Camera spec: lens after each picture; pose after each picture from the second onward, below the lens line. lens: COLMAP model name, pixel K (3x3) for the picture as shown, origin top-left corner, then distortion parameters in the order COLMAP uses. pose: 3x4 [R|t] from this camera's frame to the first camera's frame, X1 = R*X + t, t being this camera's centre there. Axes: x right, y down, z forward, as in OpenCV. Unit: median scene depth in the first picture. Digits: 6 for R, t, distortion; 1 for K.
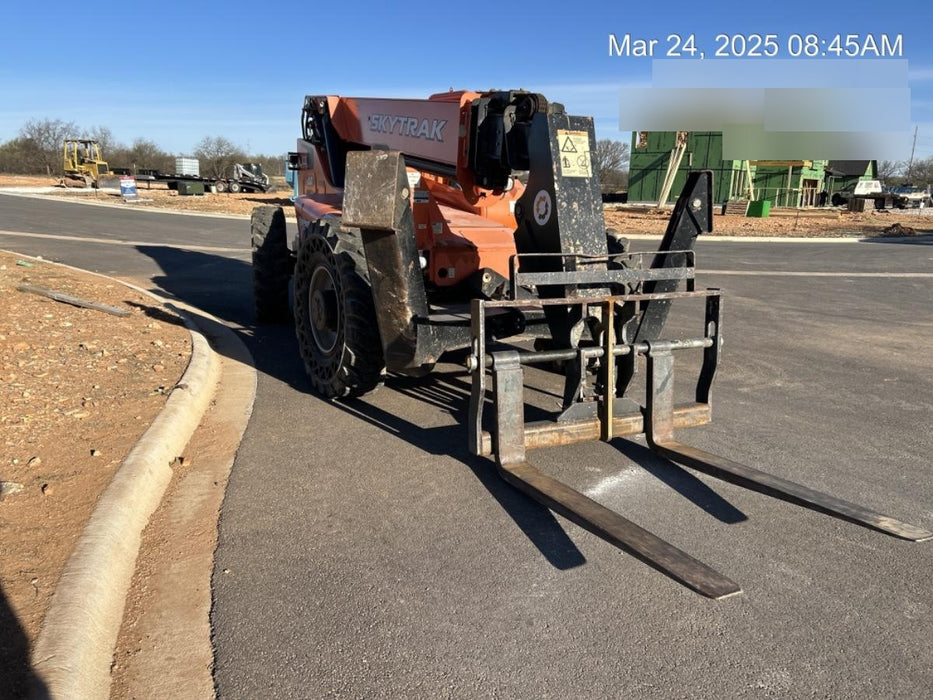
lens RADIAL K [[697.6, 0, 462.9], [0, 697.6, 355.4], [0, 0, 1]] dist [0.038633, -0.001224]
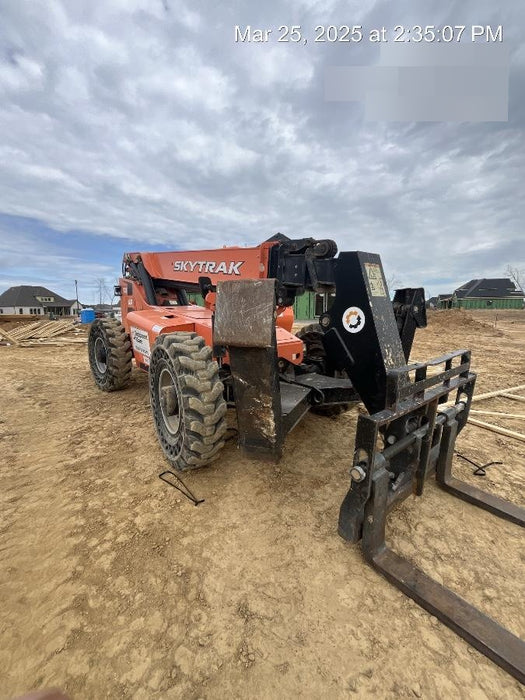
lens RADIAL K [[283.7, 0, 262.5], [0, 283.7, 350.0], [0, 0, 1]] dist [0.000946, -0.000005]
pose [[0.961804, -0.059536, 0.267187, -0.201213], [0.077194, 0.995438, -0.056067, -0.135723], [-0.262631, 0.074550, 0.962012, 0.523863]]
